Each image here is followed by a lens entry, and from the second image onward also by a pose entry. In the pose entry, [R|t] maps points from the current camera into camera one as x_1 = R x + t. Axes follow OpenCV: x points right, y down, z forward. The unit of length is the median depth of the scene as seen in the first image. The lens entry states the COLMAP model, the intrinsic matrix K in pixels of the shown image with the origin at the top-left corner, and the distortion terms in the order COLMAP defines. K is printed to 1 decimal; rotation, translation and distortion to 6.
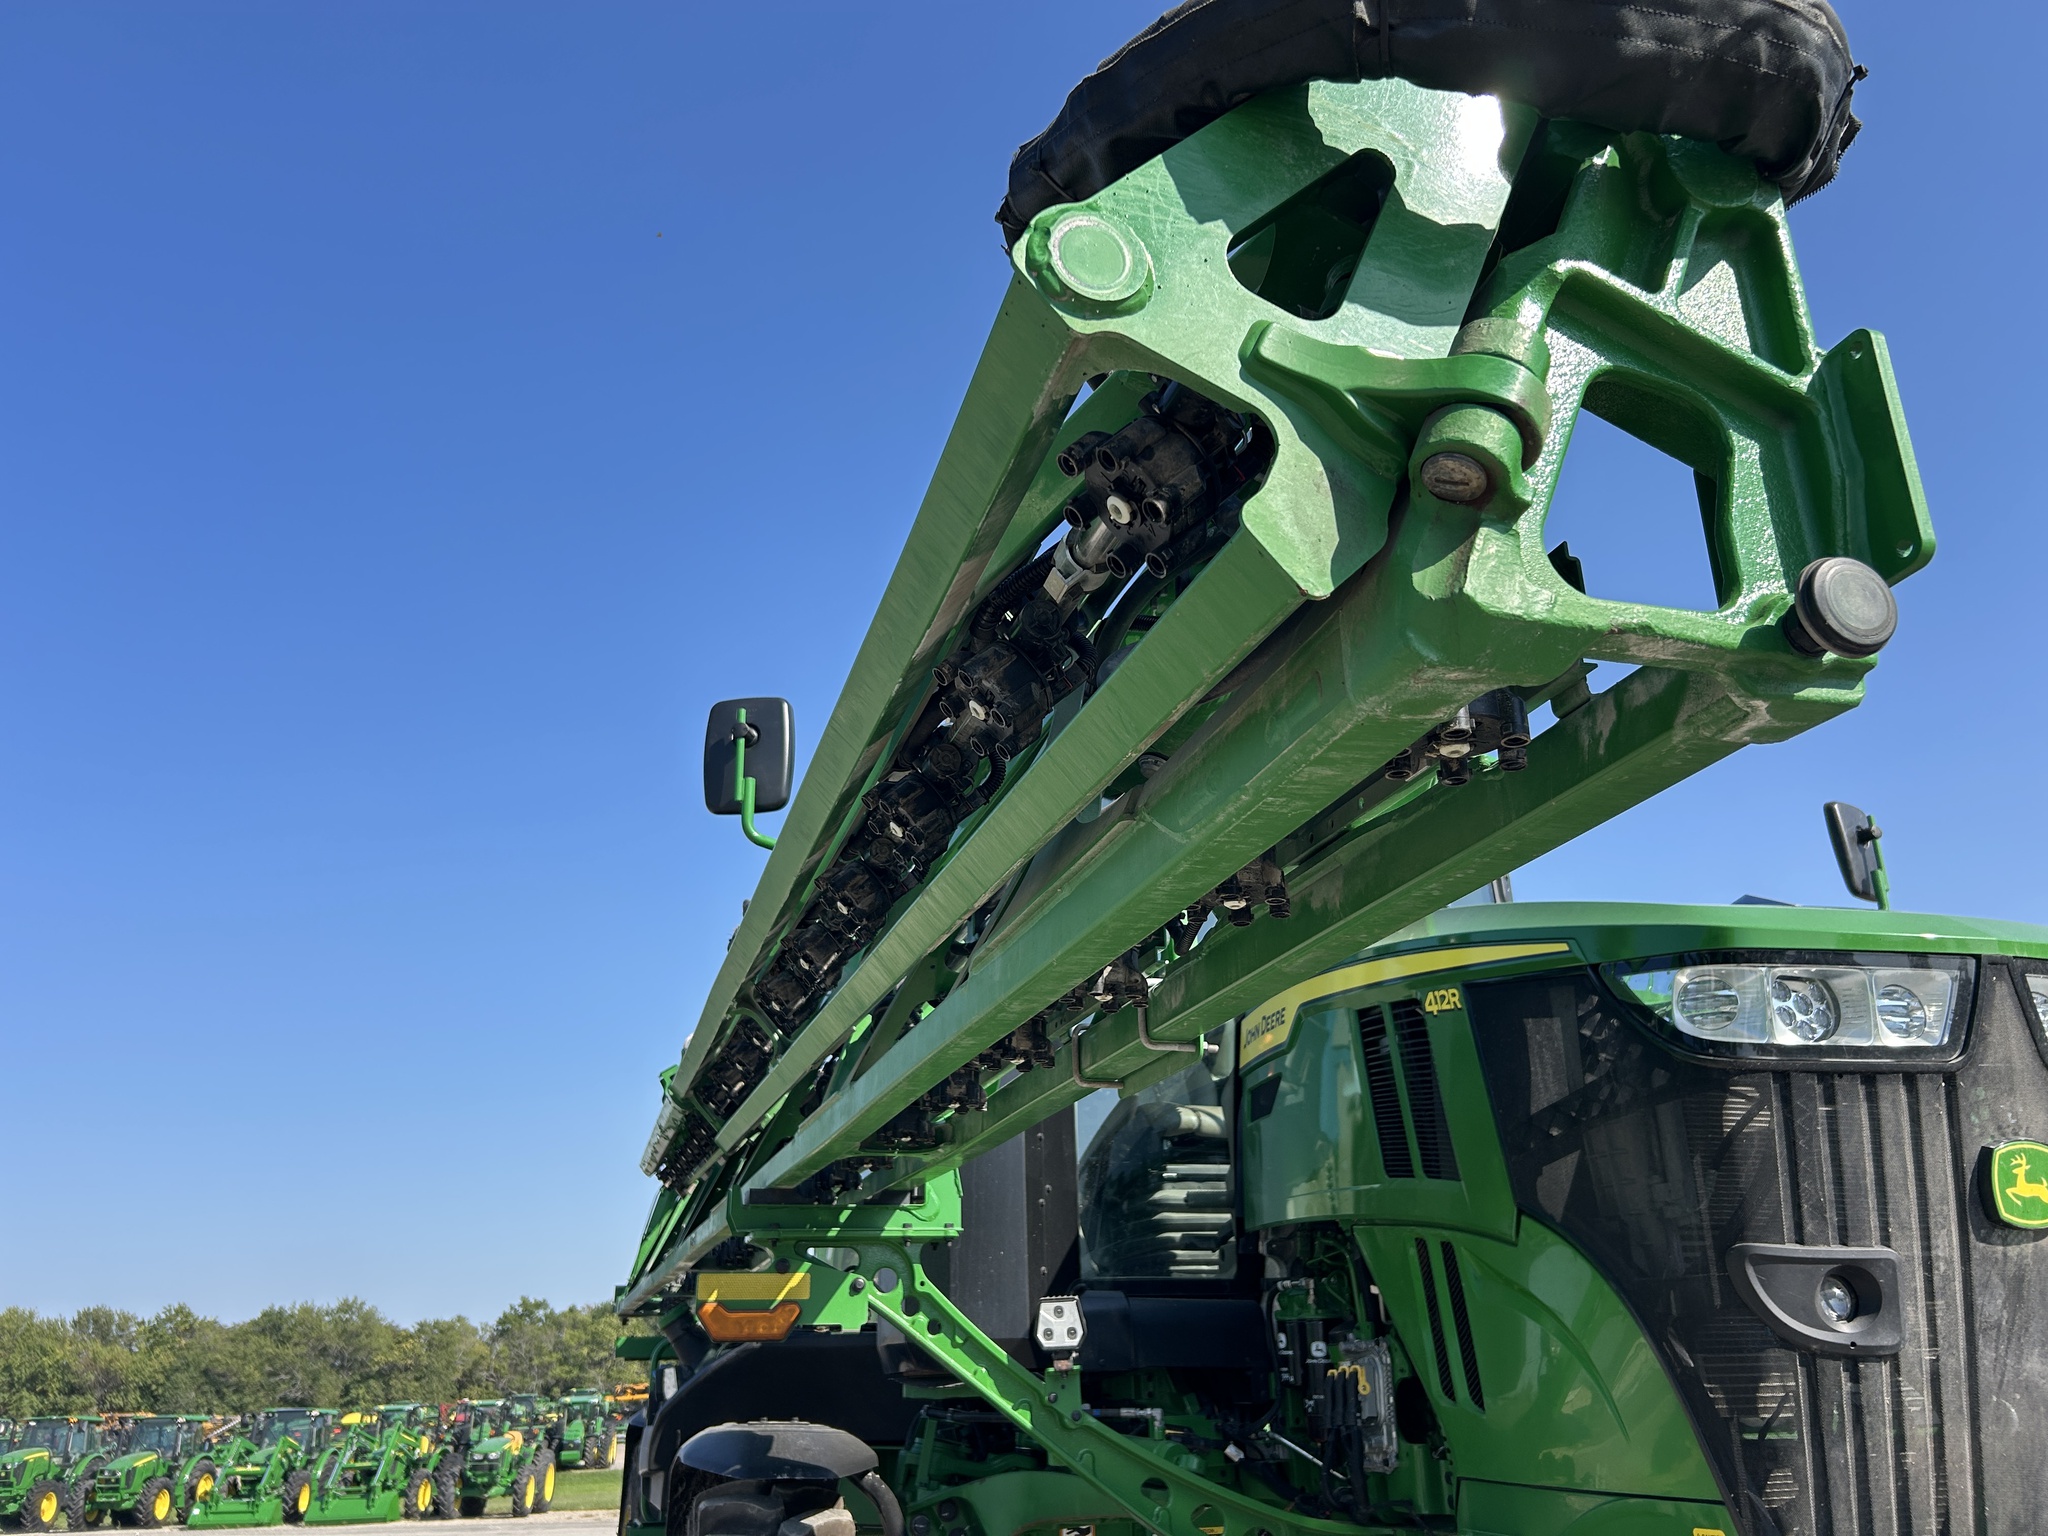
lens RADIAL K [[1557.3, 0, 1024.0], [0, 1557.3, 768.0], [0, 0, 1]] dist [0.036110, -0.042975]
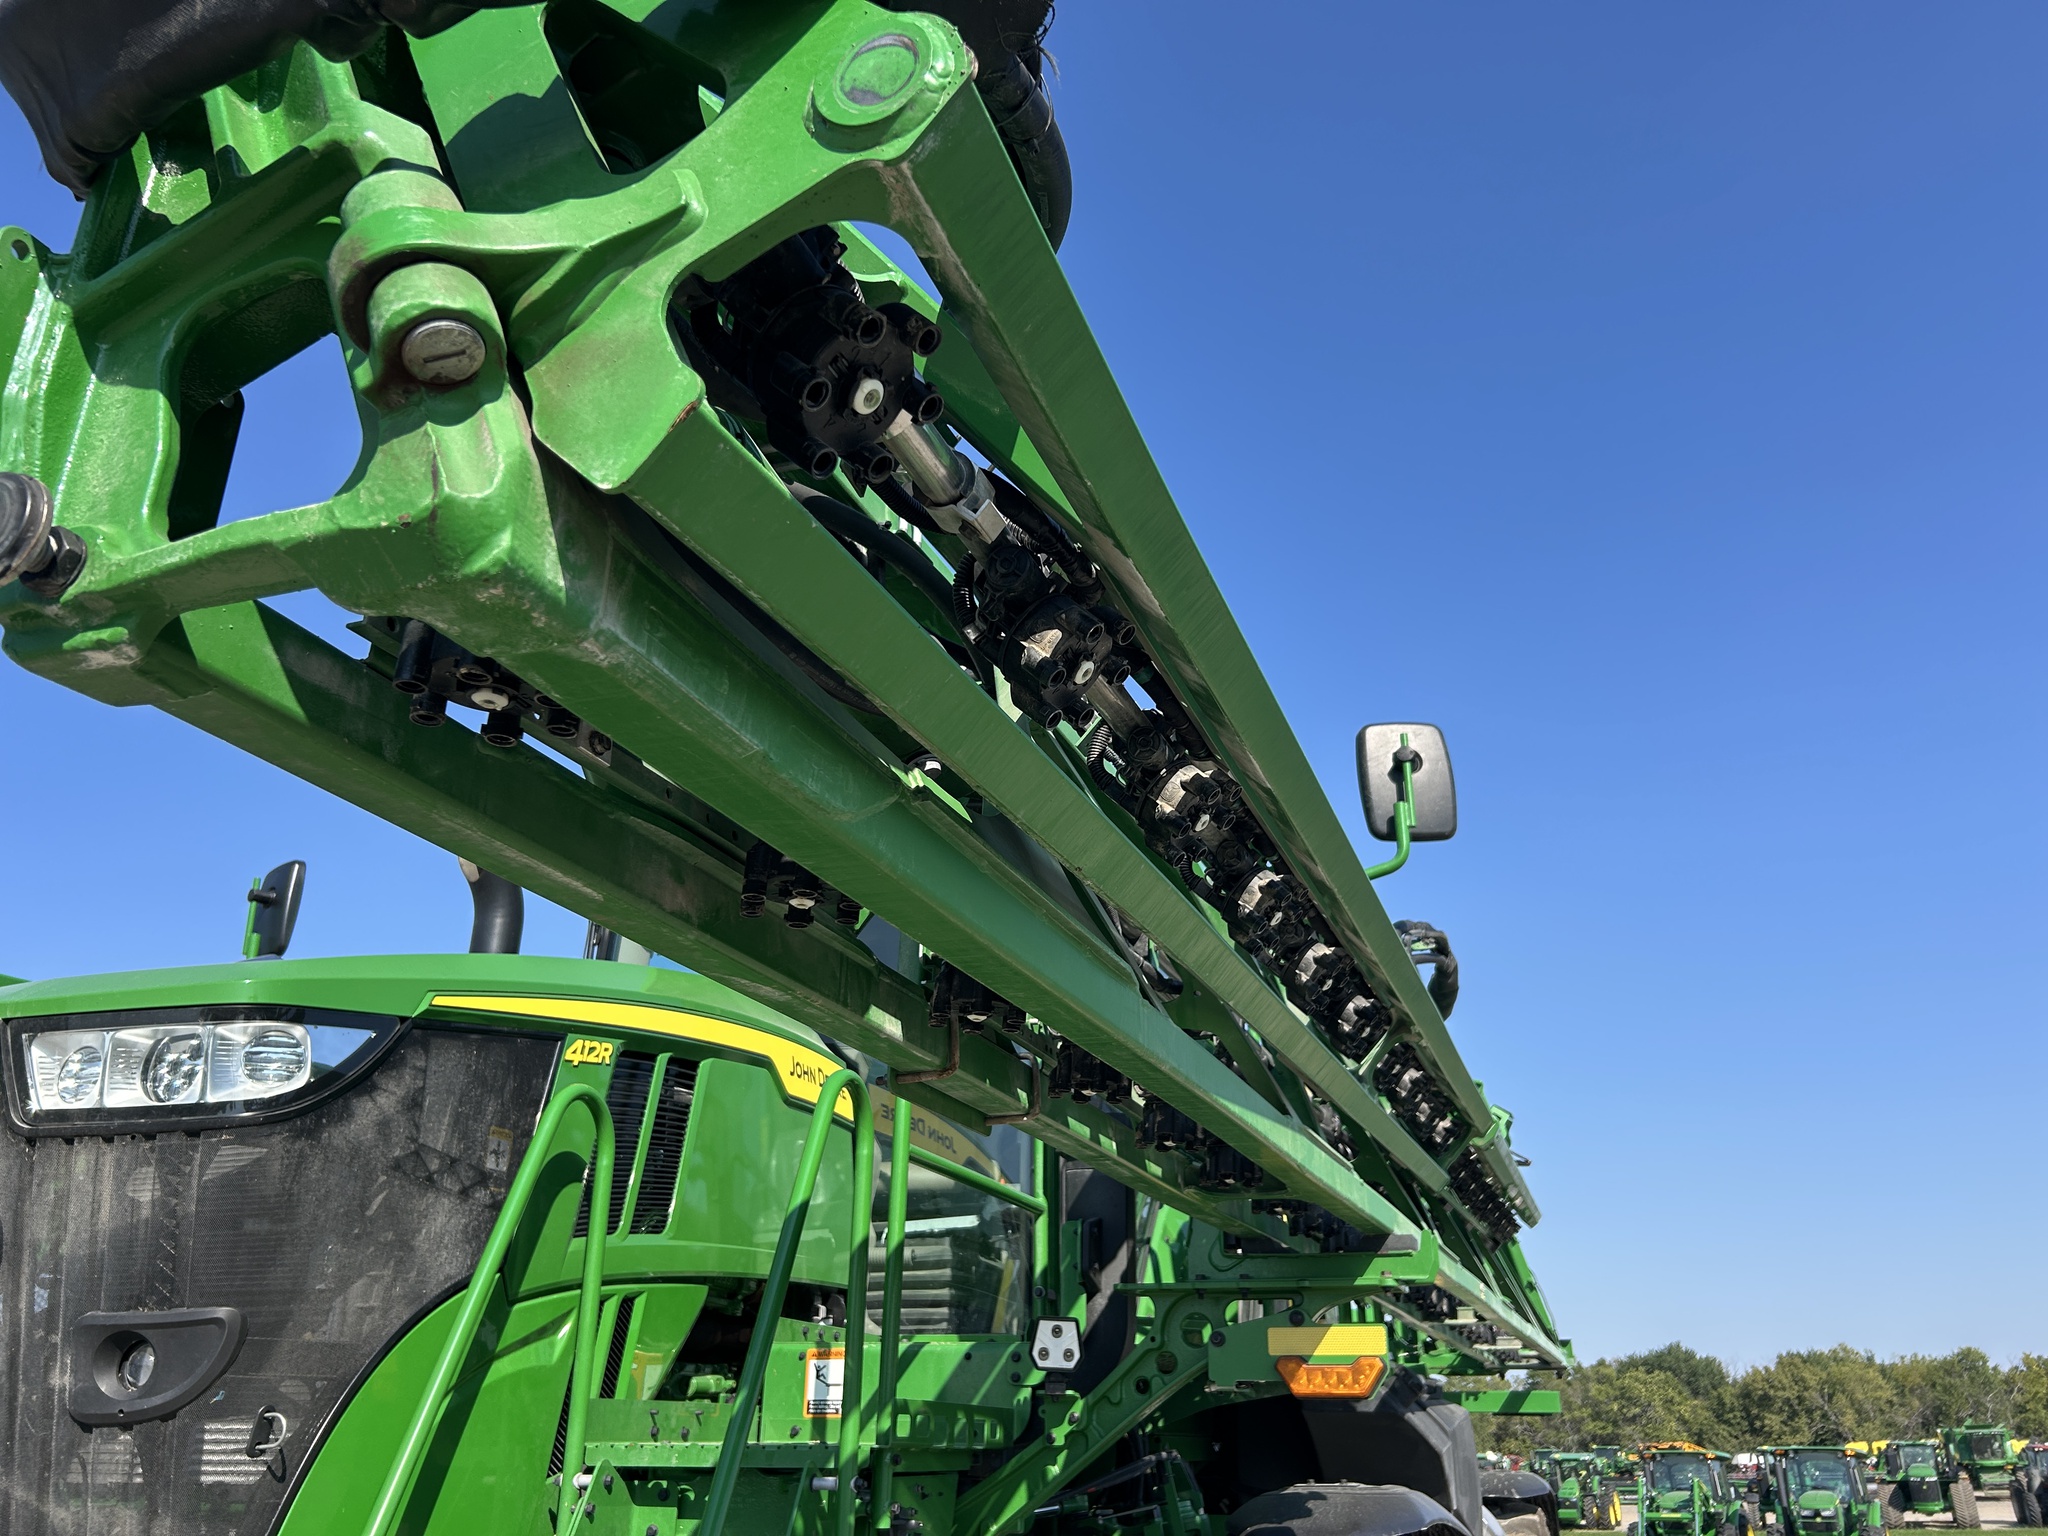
lens RADIAL K [[1539.8, 0, 1040.0], [0, 1539.8, 763.3], [0, 0, 1]] dist [0.032918, -0.036673]
pose [[0.824222, -0.206013, -0.527463, 1.333206], [0.186597, 0.978259, -0.090503, 0.139878], [0.534640, -0.023828, 0.844744, 0.421276]]
